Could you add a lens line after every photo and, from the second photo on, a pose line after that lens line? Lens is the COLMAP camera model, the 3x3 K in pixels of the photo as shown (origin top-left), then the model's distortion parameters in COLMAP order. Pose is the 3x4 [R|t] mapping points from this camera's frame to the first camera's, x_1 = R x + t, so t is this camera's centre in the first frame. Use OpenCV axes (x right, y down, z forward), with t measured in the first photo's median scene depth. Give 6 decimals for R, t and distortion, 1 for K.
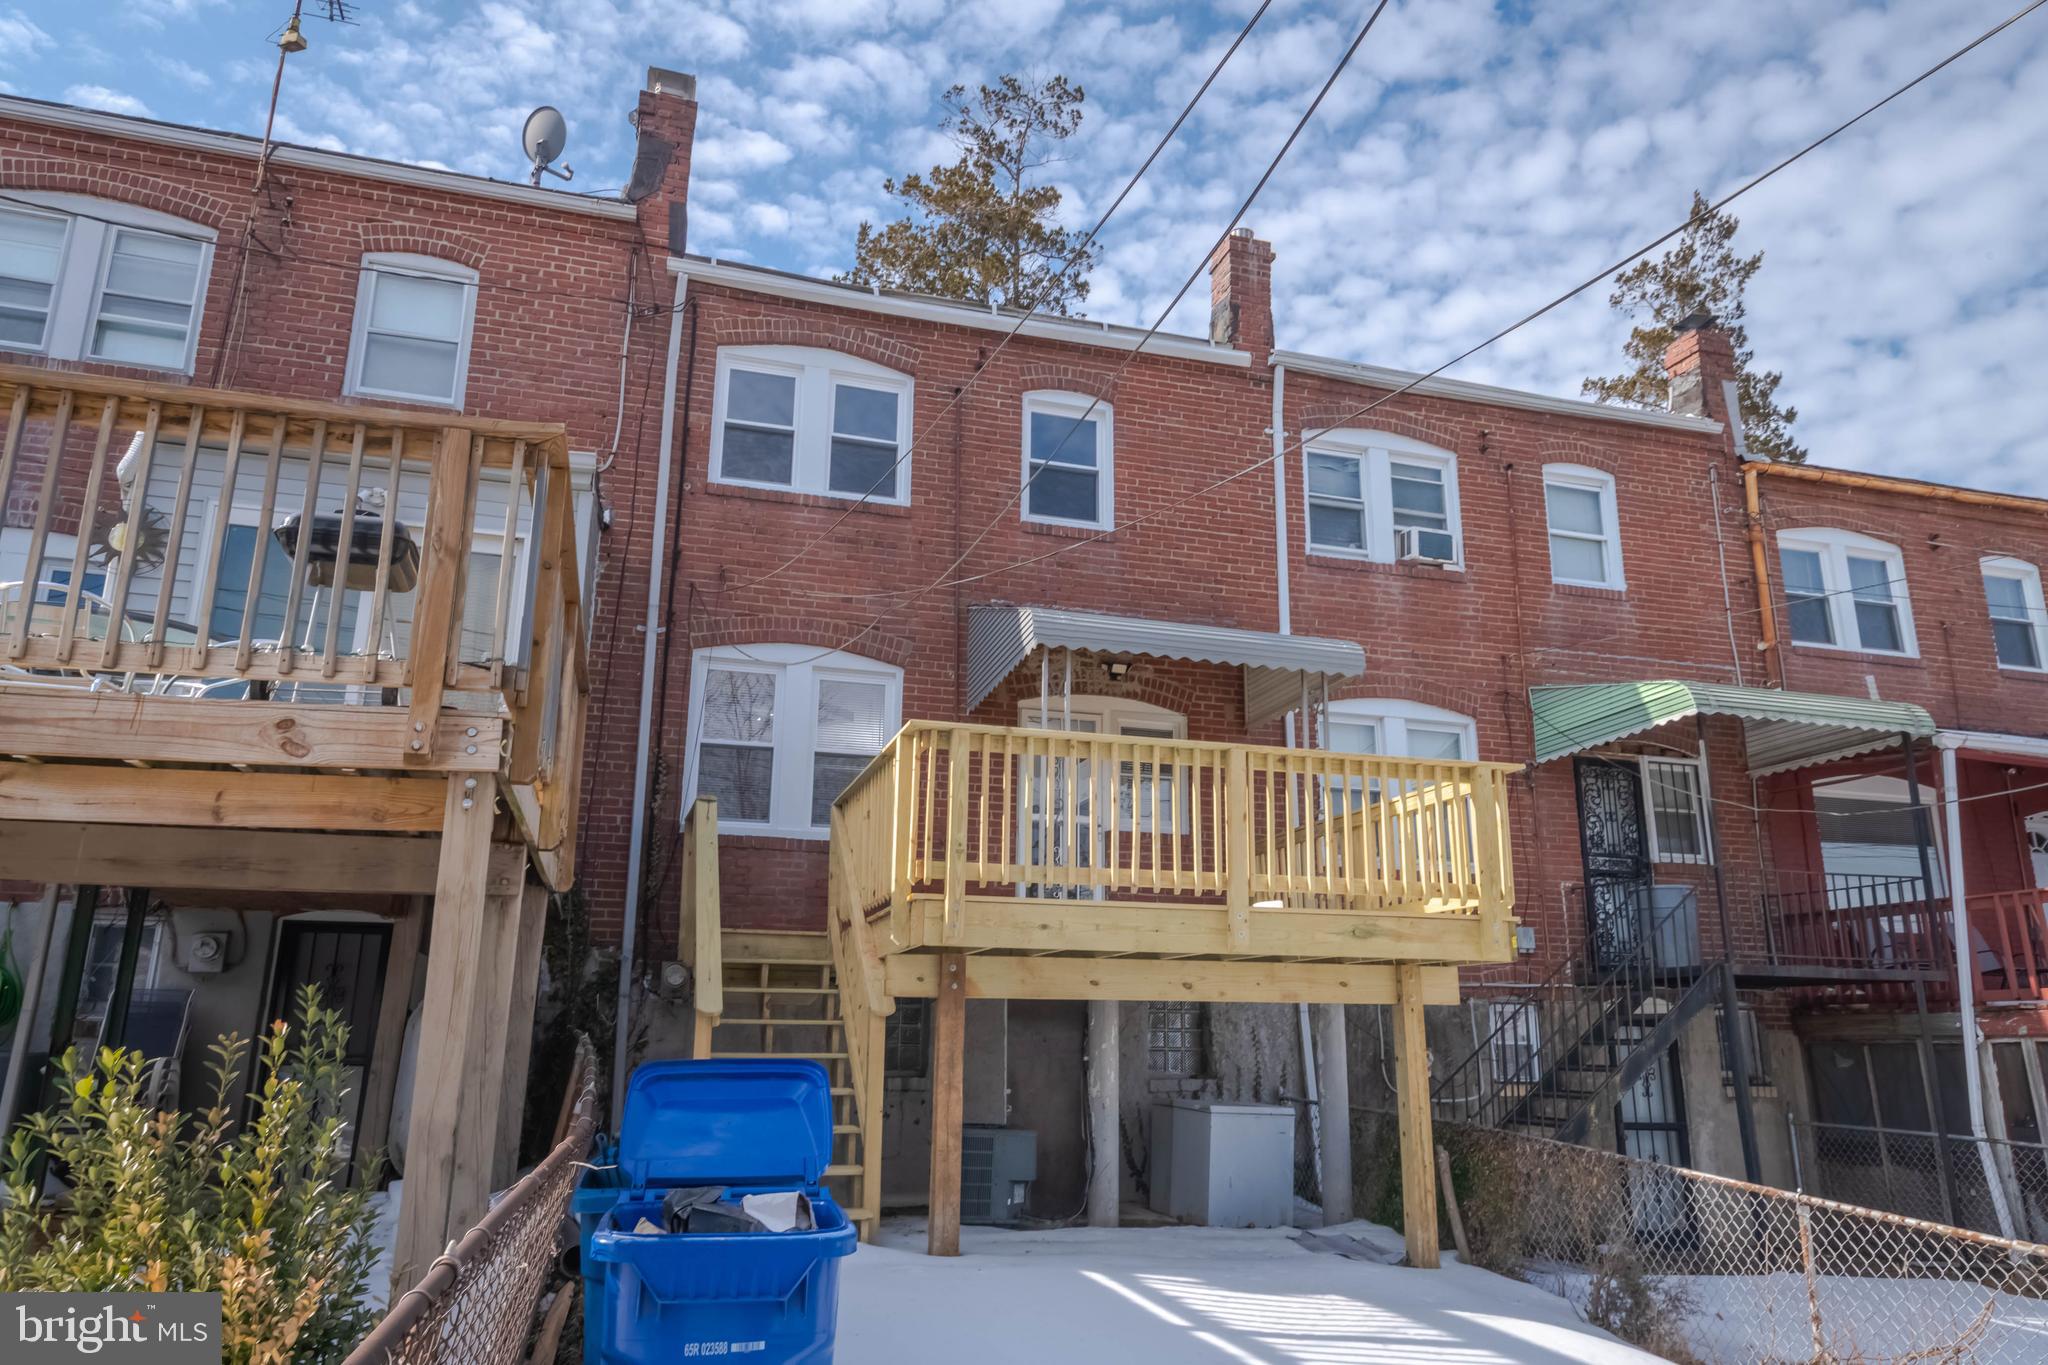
lens RADIAL K [[1394.6, 0, 1034.5], [0, 1394.6, 682.8], [0, 0, 1]] dist [0.010205, 0.002727]
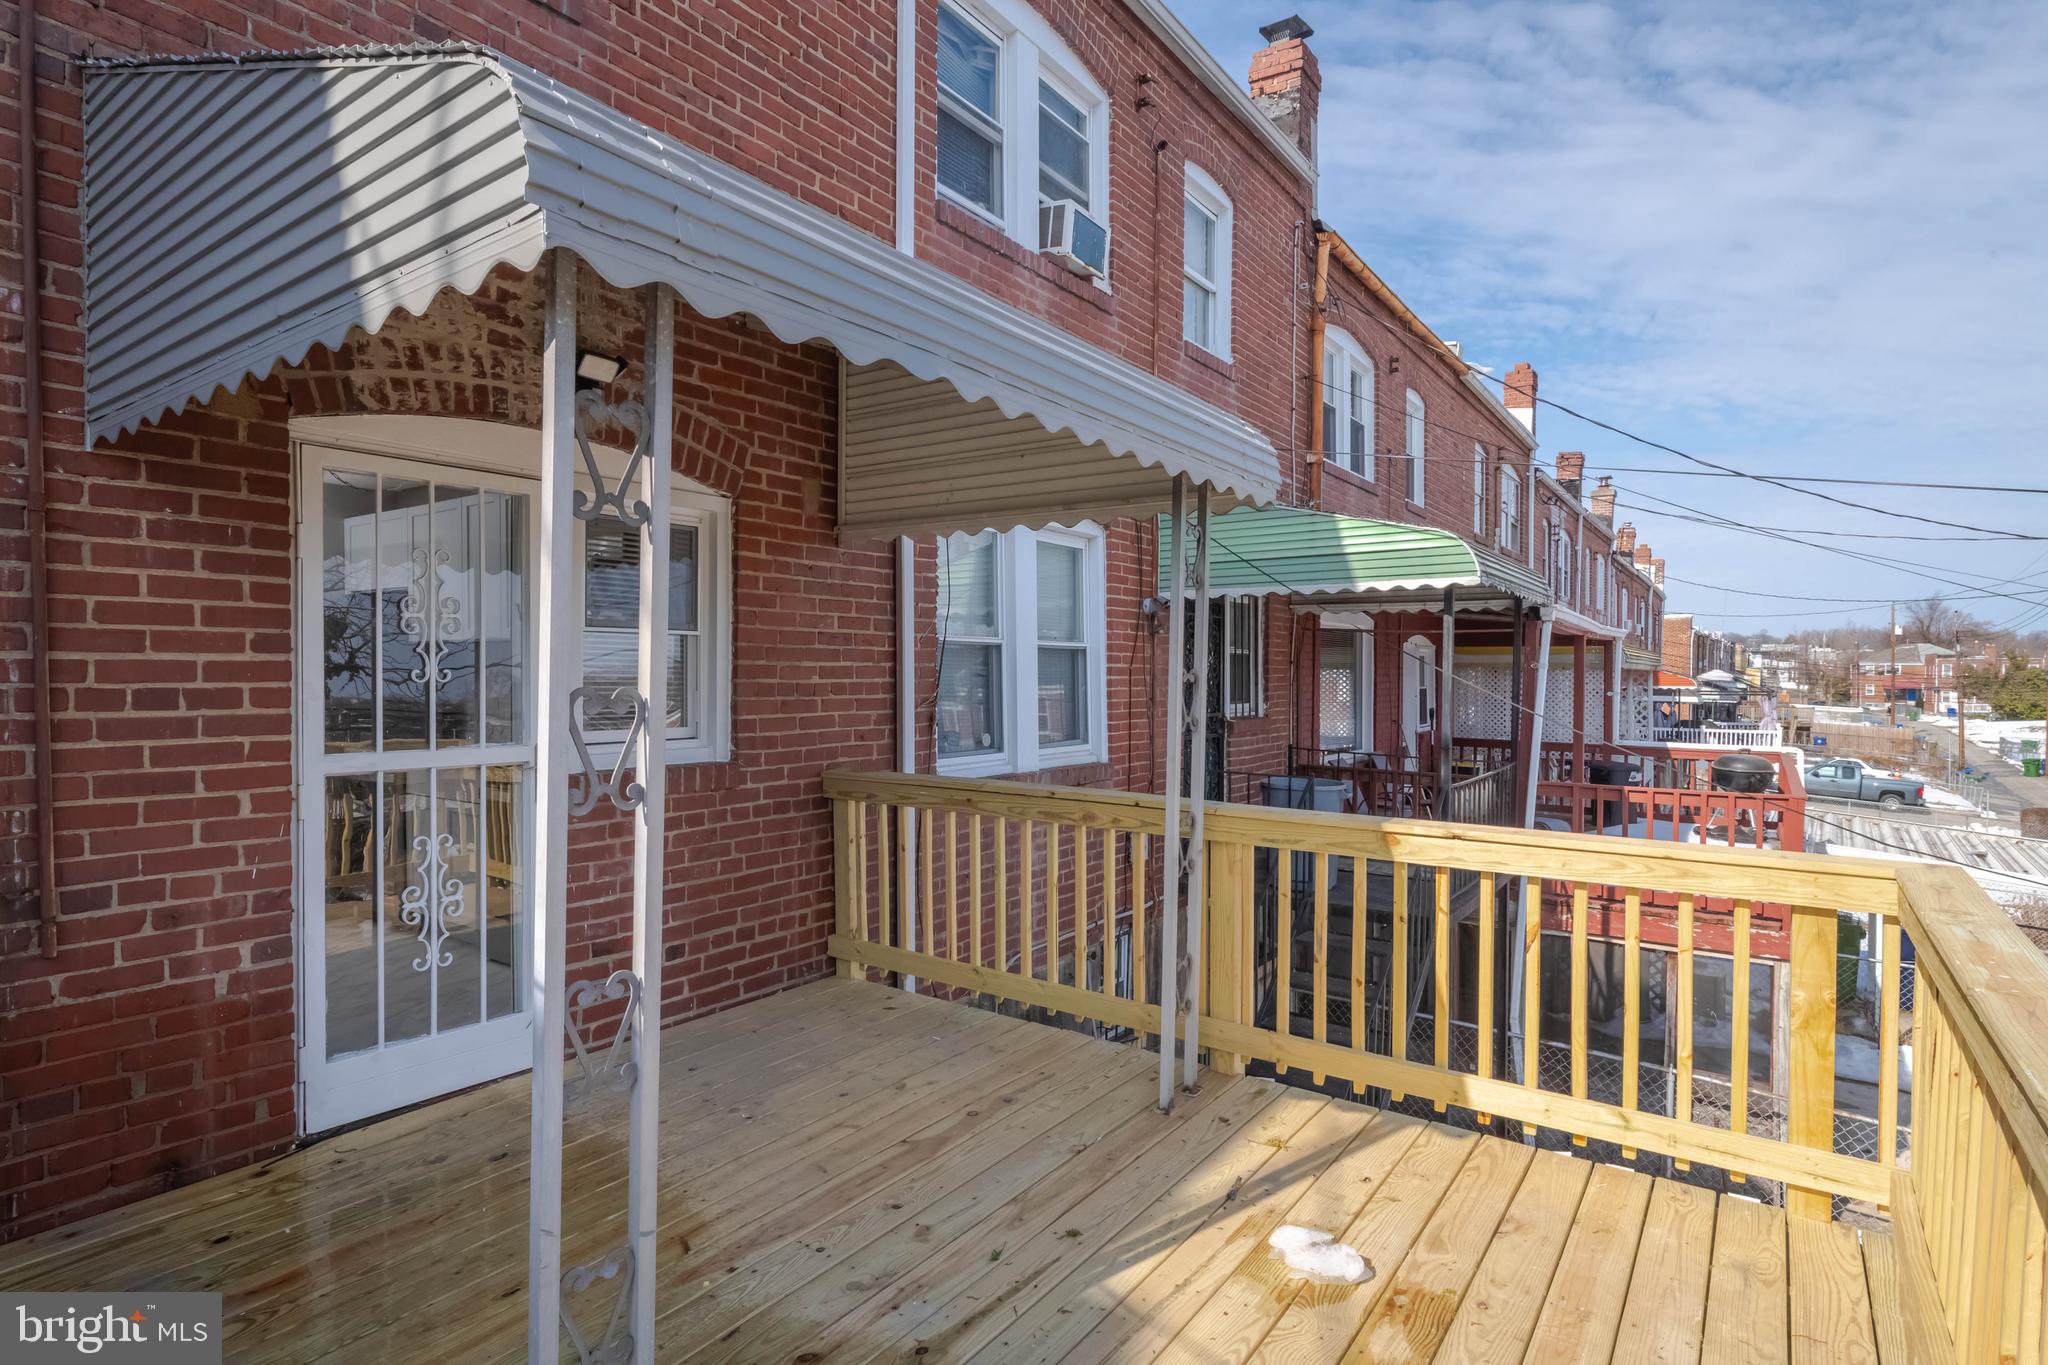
lens RADIAL K [[1051.4, 0, 1031.5], [0, 1051.4, 688.7], [0, 0, 1]] dist [-0.000877, -0.000418]
pose [[0.782077, -0.015948, 0.622978, -0.029470], [-0.161630, 0.960273, 0.227491, -0.010492], [-0.601857, -0.278608, 0.748429, 0.660696]]
